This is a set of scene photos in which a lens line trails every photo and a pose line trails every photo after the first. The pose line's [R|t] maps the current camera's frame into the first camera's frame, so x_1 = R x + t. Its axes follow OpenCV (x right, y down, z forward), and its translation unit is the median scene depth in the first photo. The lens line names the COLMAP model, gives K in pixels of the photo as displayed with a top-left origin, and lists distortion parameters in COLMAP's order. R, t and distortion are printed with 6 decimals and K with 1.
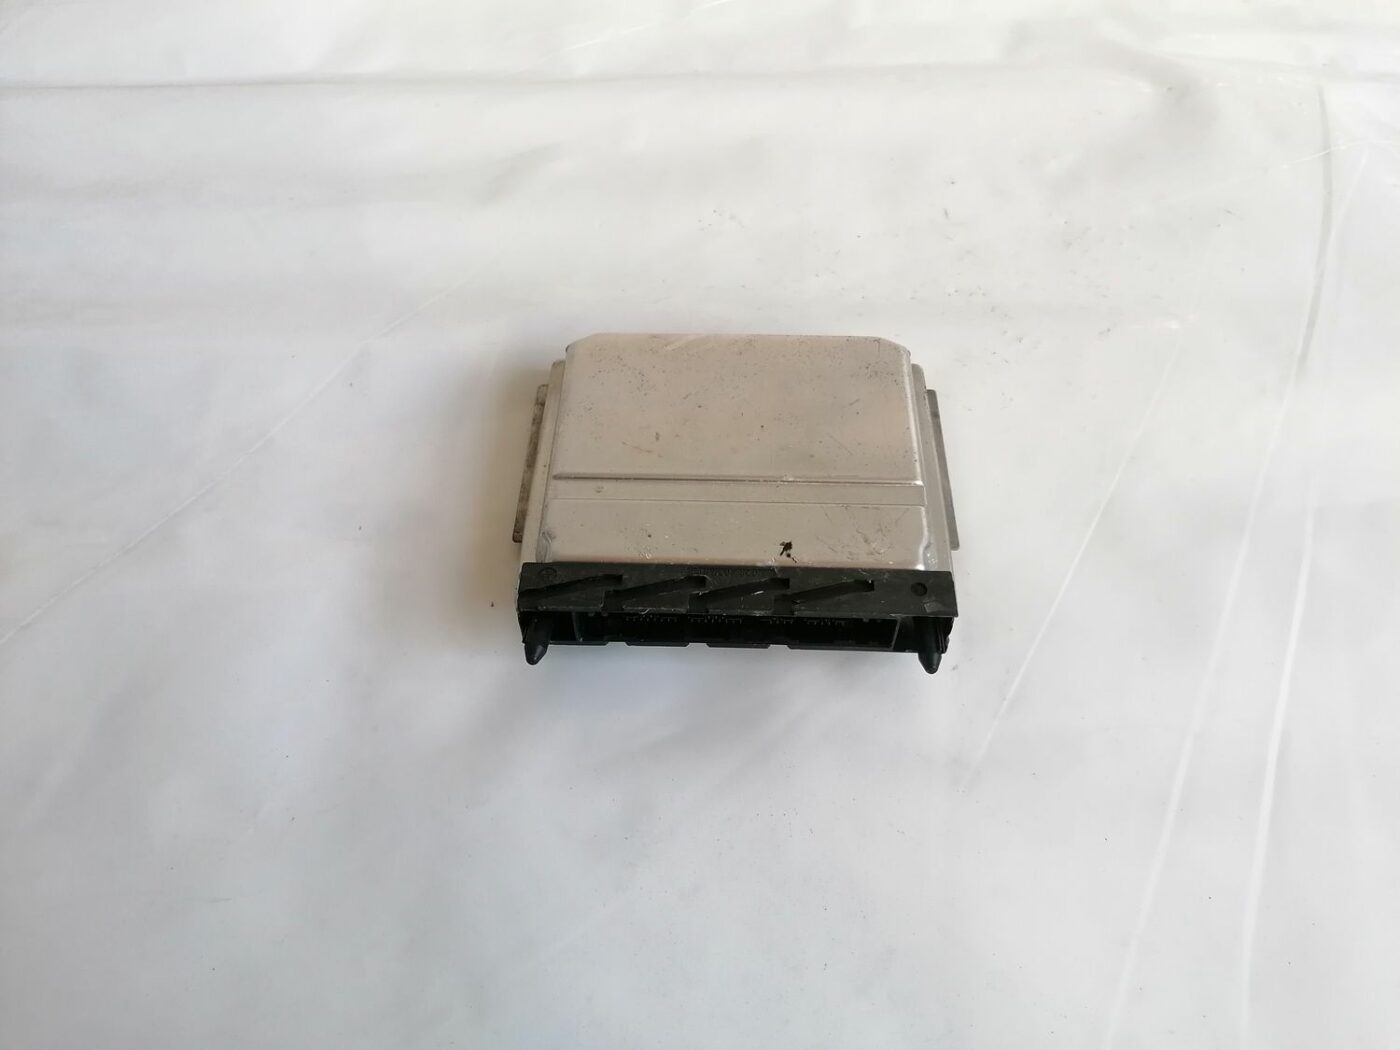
lens RADIAL K [[1122.2, 0, 700.5], [0, 1122.2, 525.1], [0, 0, 1]] dist [0.016253, -0.066327]
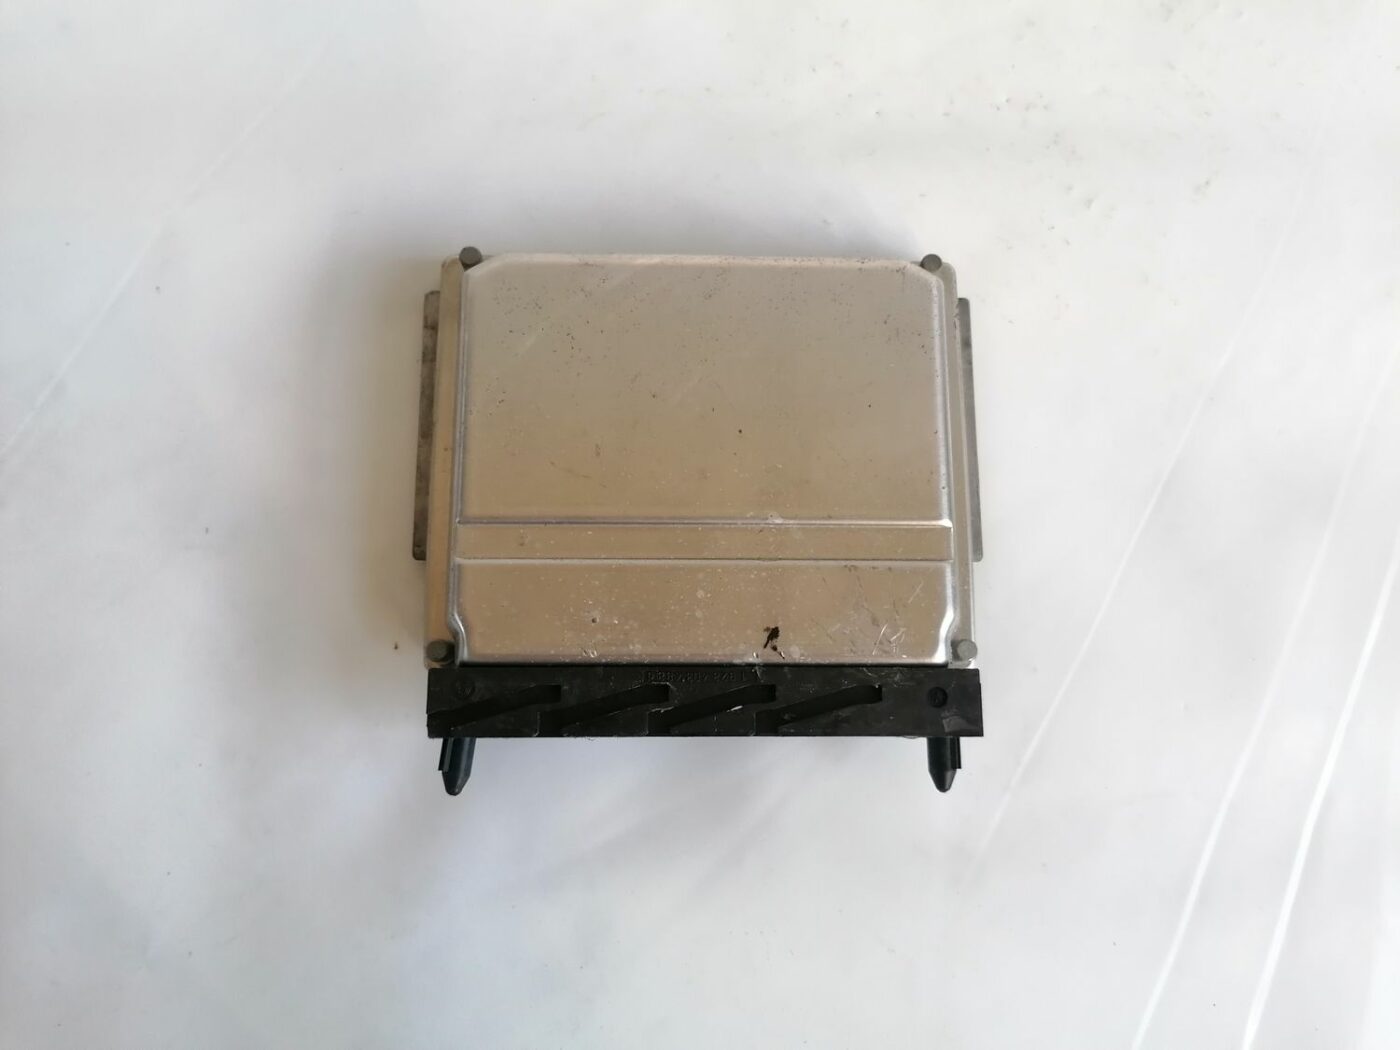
lens RADIAL K [[1122.2, 0, 710.6], [0, 1122.2, 519.7], [0, 0, 1]] dist [0.016253, -0.066327]
pose [[0.997995, -0.019852, 0.060100, -0.009882], [-0.010357, 0.885517, 0.464491, -0.382869], [-0.062440, -0.464182, 0.883536, 0.331745]]
